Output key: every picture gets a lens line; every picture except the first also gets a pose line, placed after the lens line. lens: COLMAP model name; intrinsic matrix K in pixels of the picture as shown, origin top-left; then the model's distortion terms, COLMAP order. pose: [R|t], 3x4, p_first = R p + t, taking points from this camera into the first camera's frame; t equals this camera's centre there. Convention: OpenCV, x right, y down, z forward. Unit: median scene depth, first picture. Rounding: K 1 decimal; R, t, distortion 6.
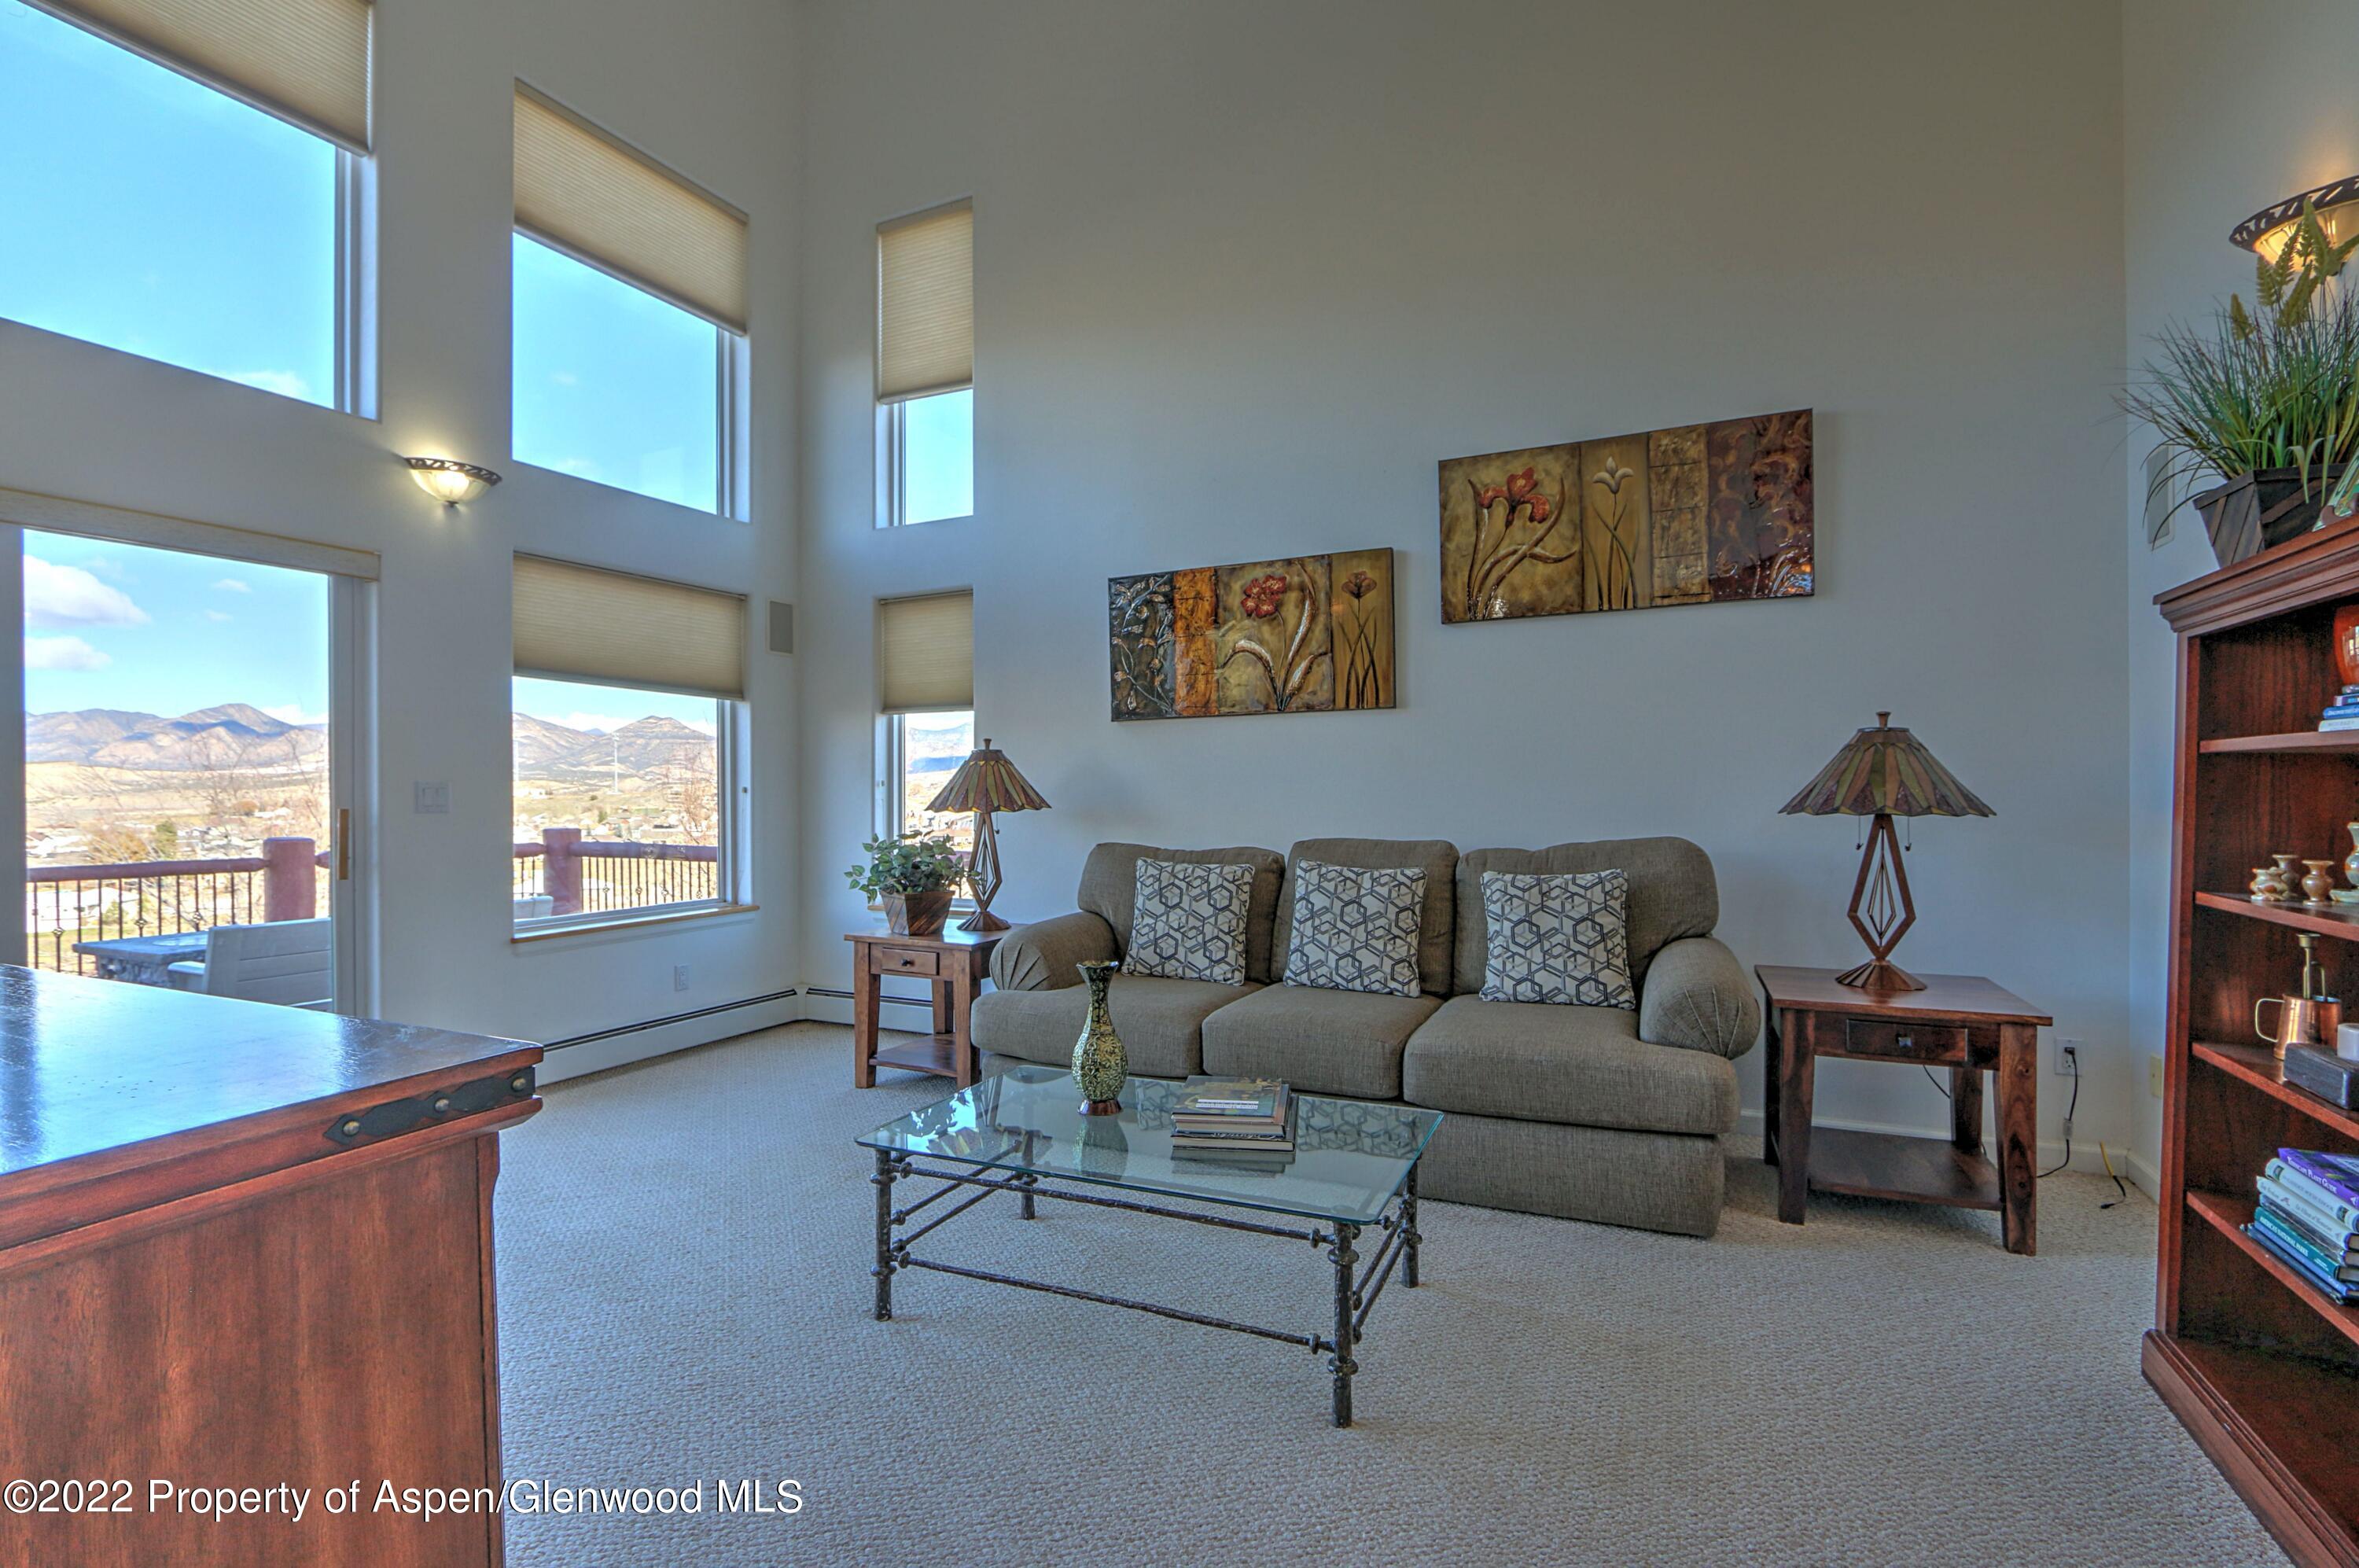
lens RADIAL K [[1087.0, 0, 1179.5], [0, 1087.0, 784.0], [0, 0, 1]] dist [-0.018929, 0.007825]
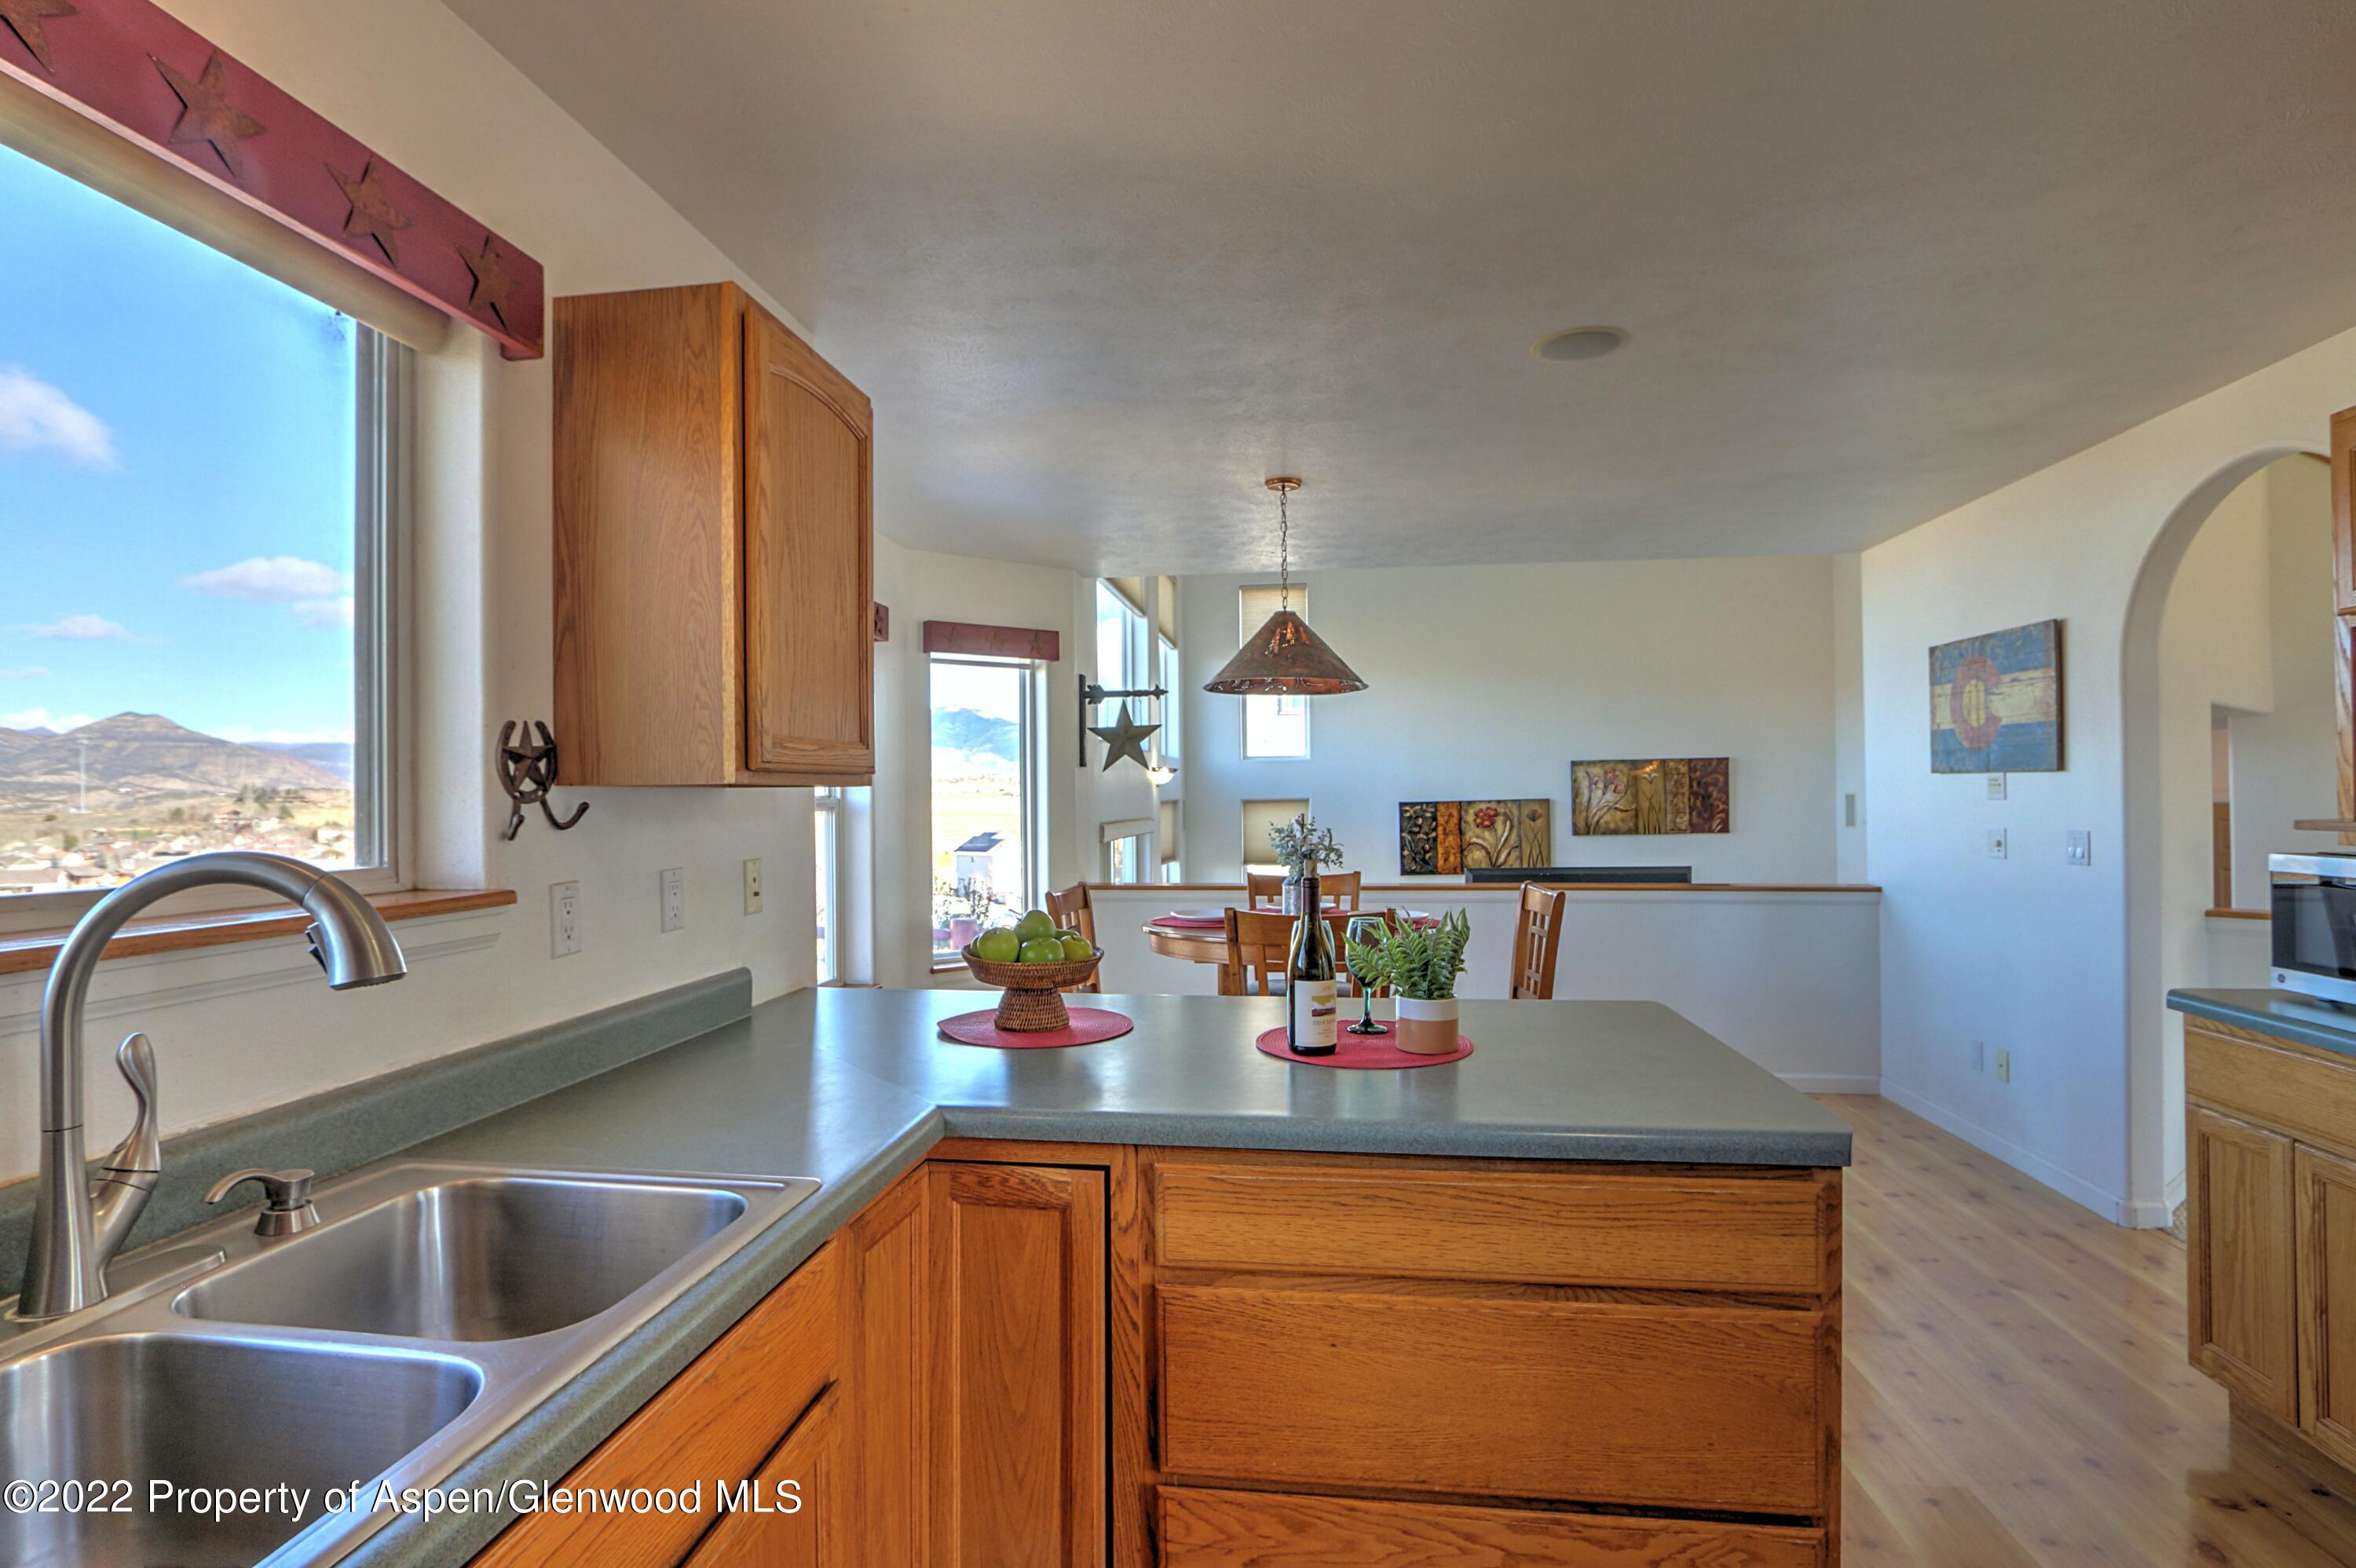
lens RADIAL K [[1093.4, 0, 1178.0], [0, 1093.4, 784.0], [0, 0, 1]] dist [-0.014884, 0.001009]
pose [[0.956101, -0.000808, 0.293037, -1.128582], [0.004221, 0.999930, -0.011015, -0.222748], [-0.293008, 0.011769, 0.956038, -0.846122]]
